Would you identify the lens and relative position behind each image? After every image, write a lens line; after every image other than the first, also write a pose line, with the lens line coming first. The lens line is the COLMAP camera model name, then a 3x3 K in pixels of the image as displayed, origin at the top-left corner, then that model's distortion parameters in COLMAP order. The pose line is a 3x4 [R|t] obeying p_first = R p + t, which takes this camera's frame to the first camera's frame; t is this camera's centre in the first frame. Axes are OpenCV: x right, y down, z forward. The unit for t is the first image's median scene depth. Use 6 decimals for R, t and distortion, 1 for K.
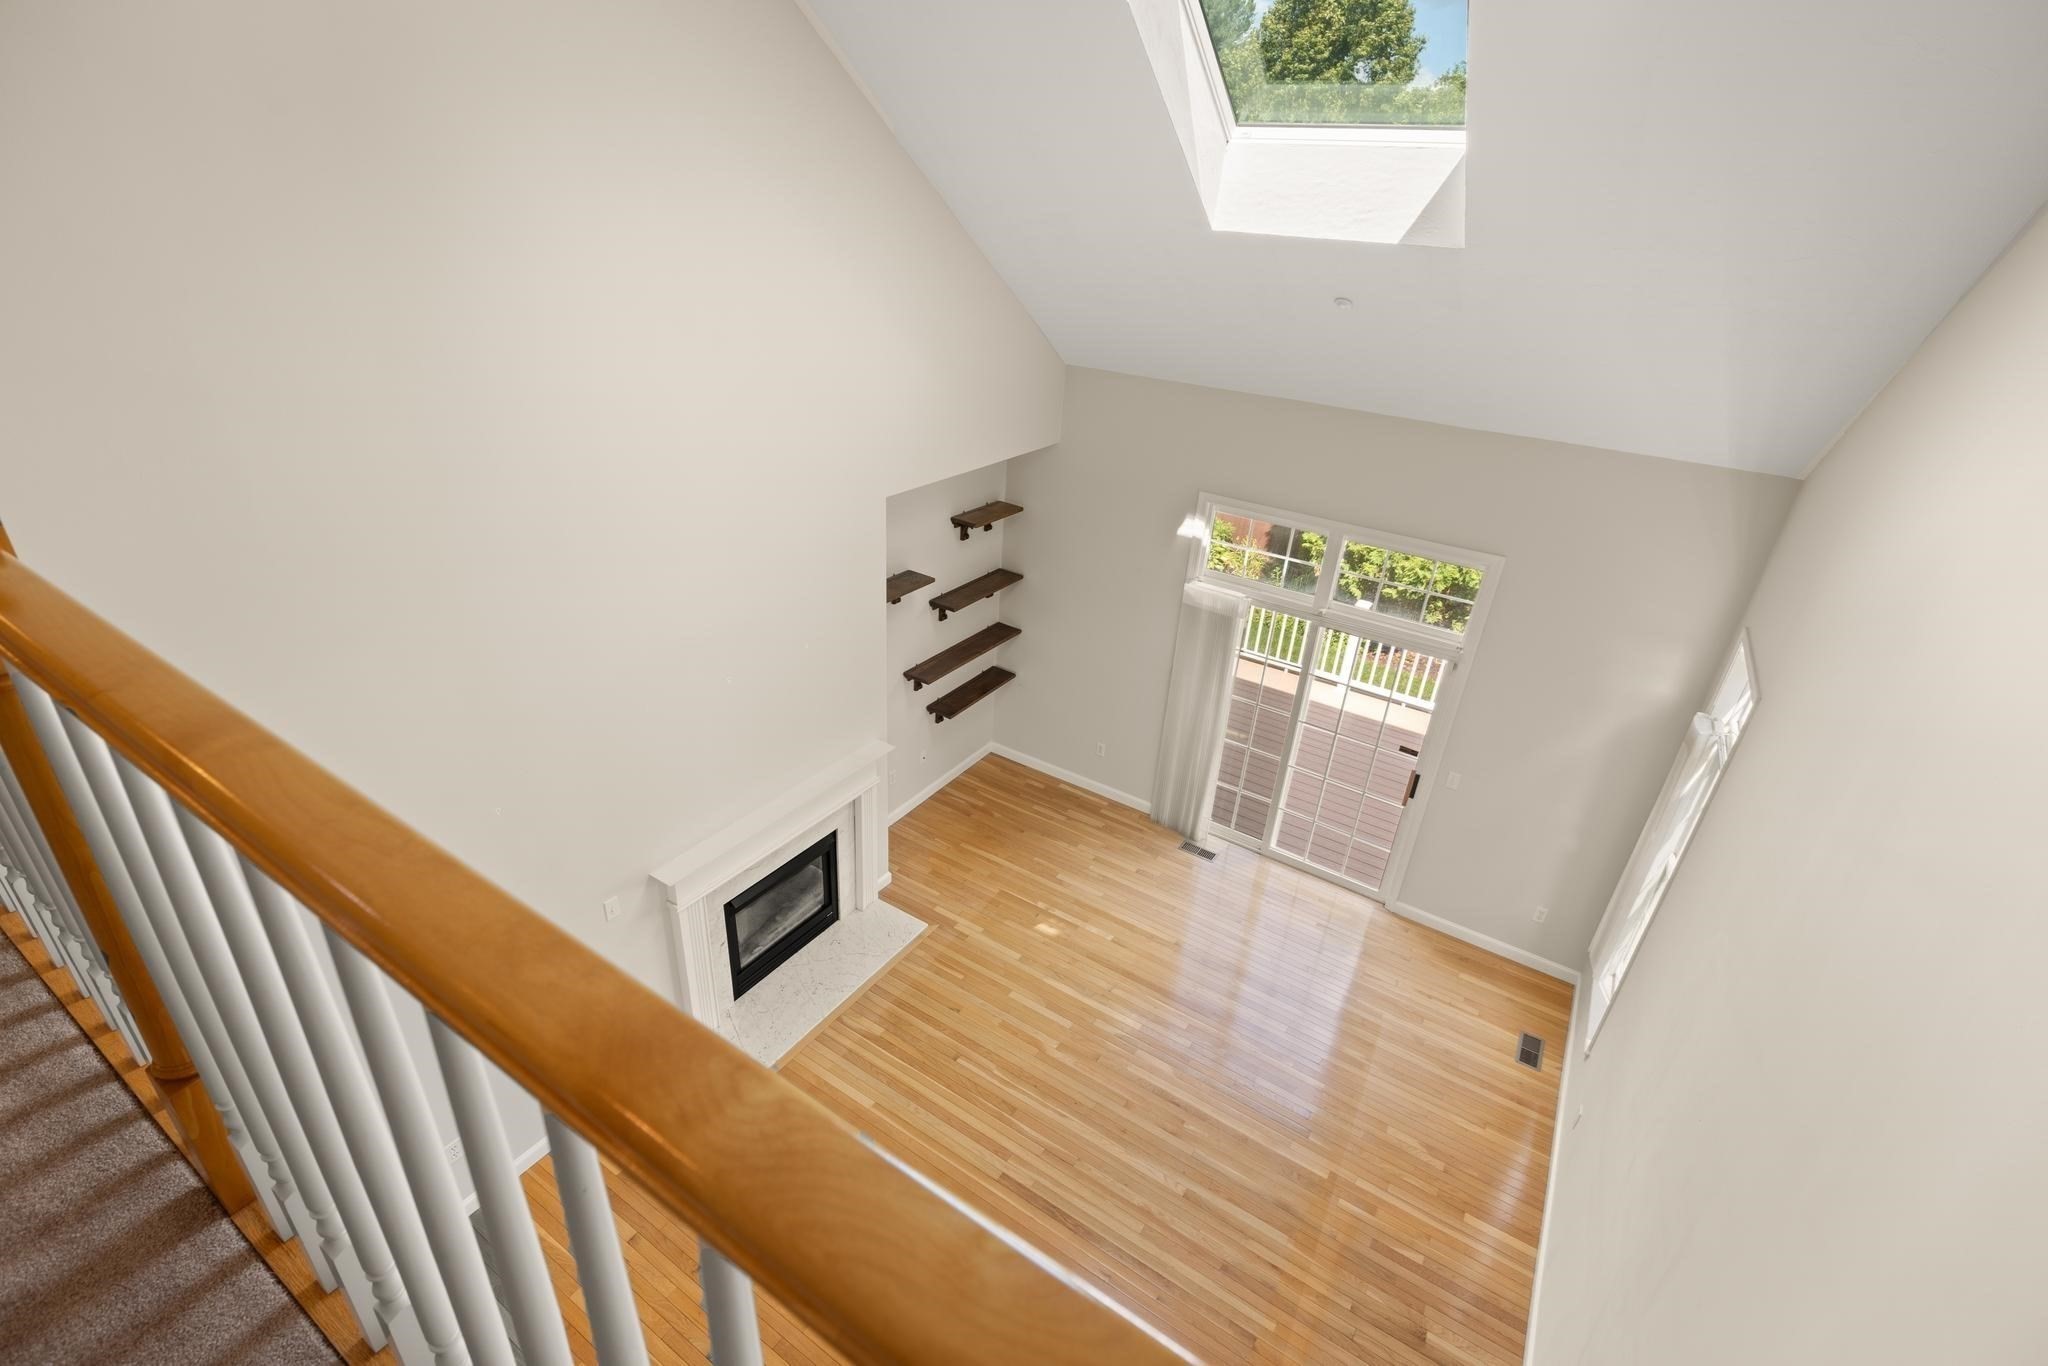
lens RADIAL K [[942.0, 0, 1039.5], [0, 942.0, 665.4], [0, 0, 1]] dist [0.014376, -0.003283]
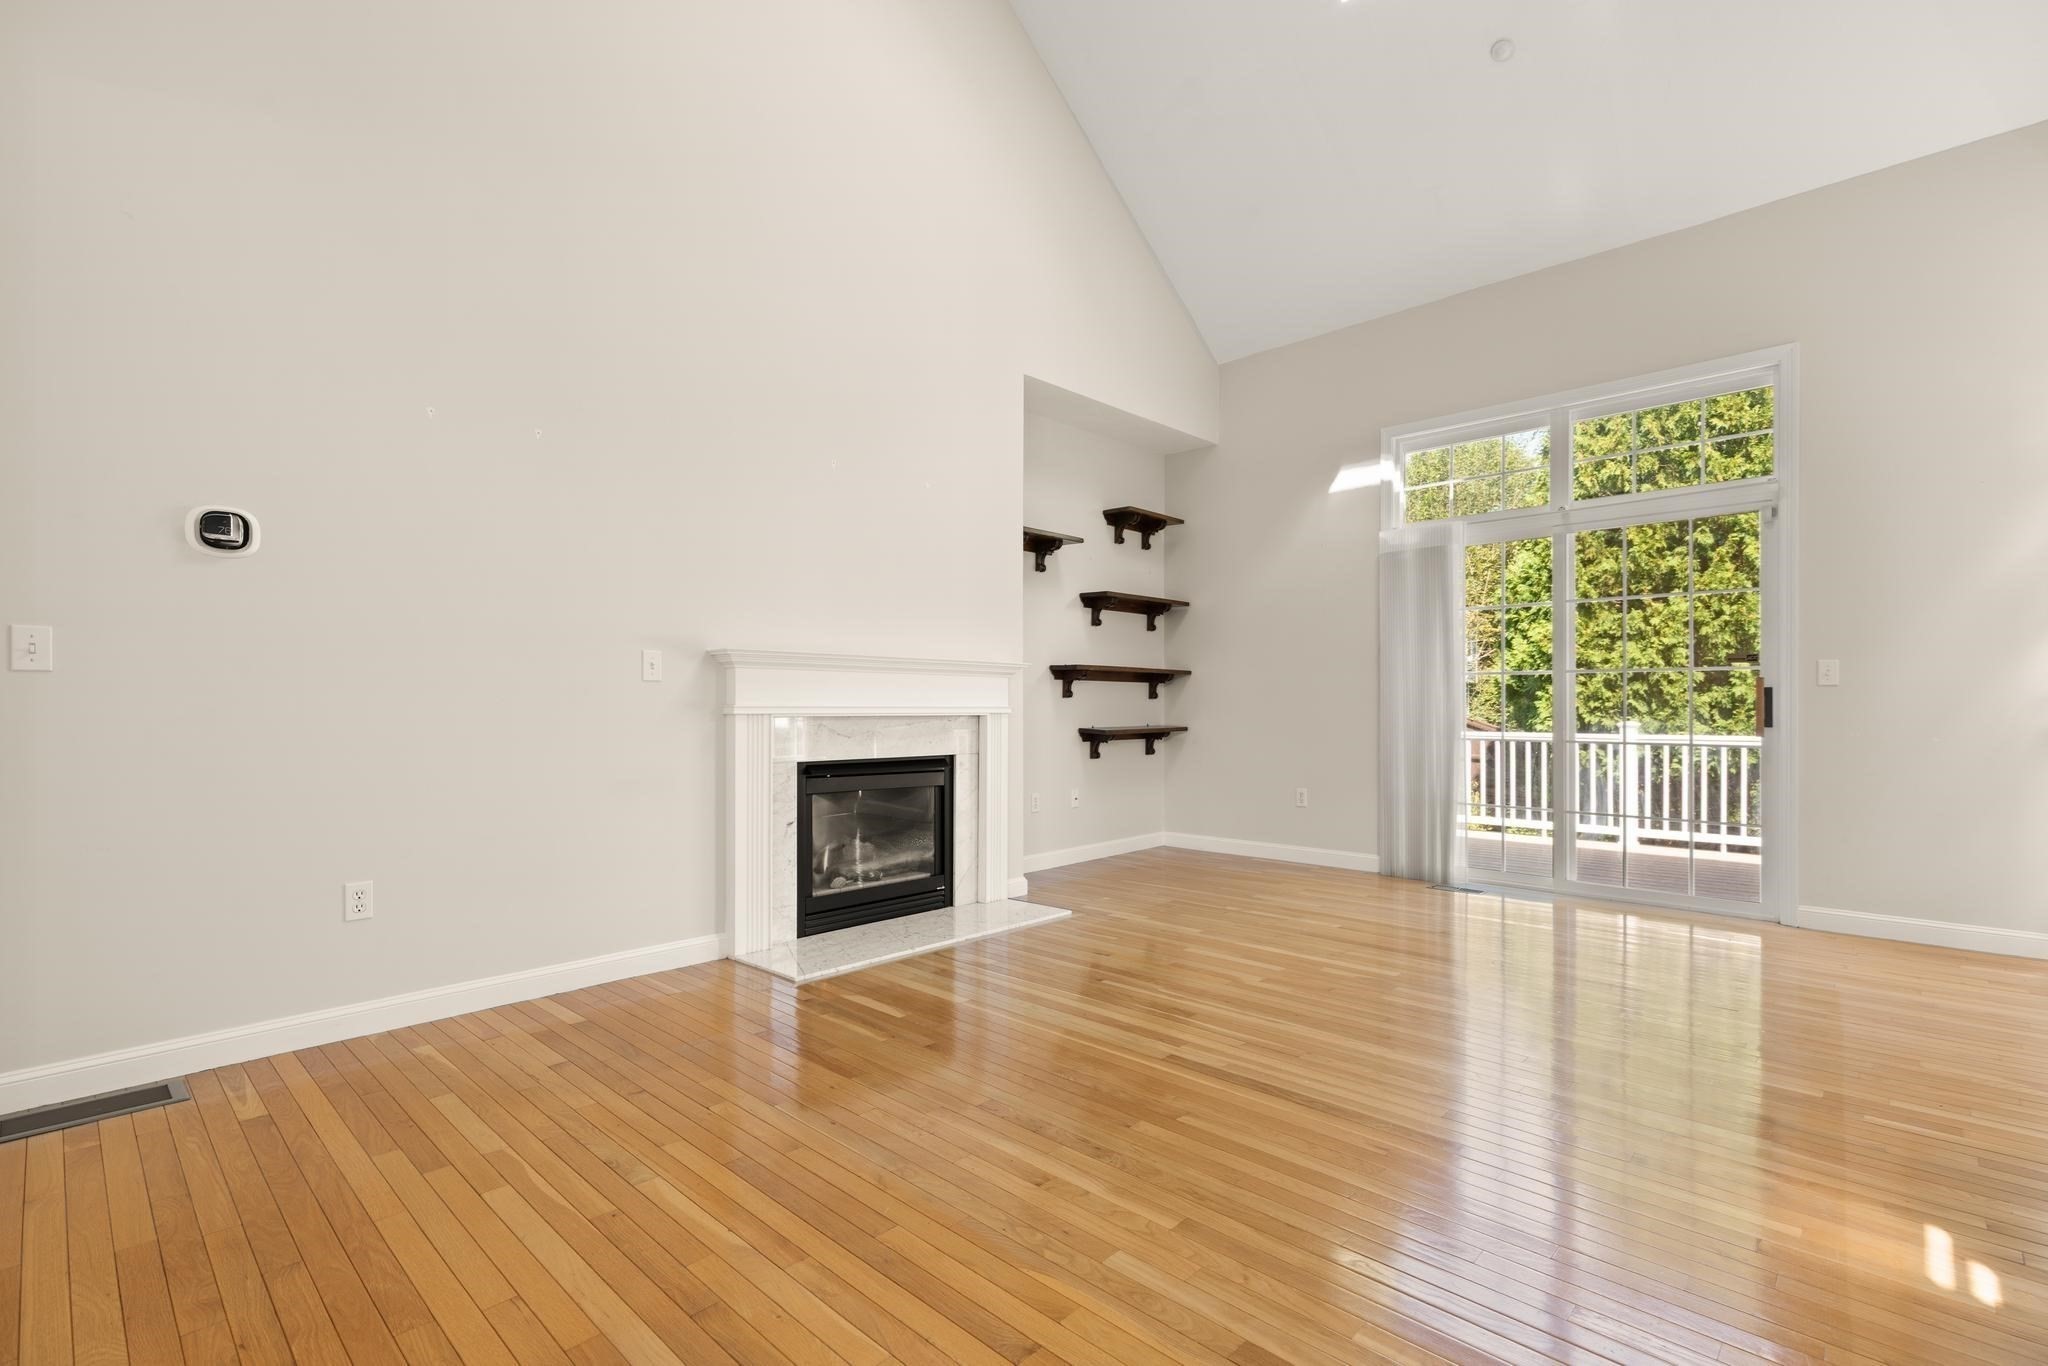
lens RADIAL K [[942.0, 0, 1040.7], [0, 942.0, 687.4], [0, 0, 1]] dist [0.014376, -0.003283]
pose [[0.980784, -0.068570, -0.182651, 0.002455], [-0.024513, 0.885470, -0.464050, 0.468919], [0.193552, 0.459610, 0.866773, 0.298290]]
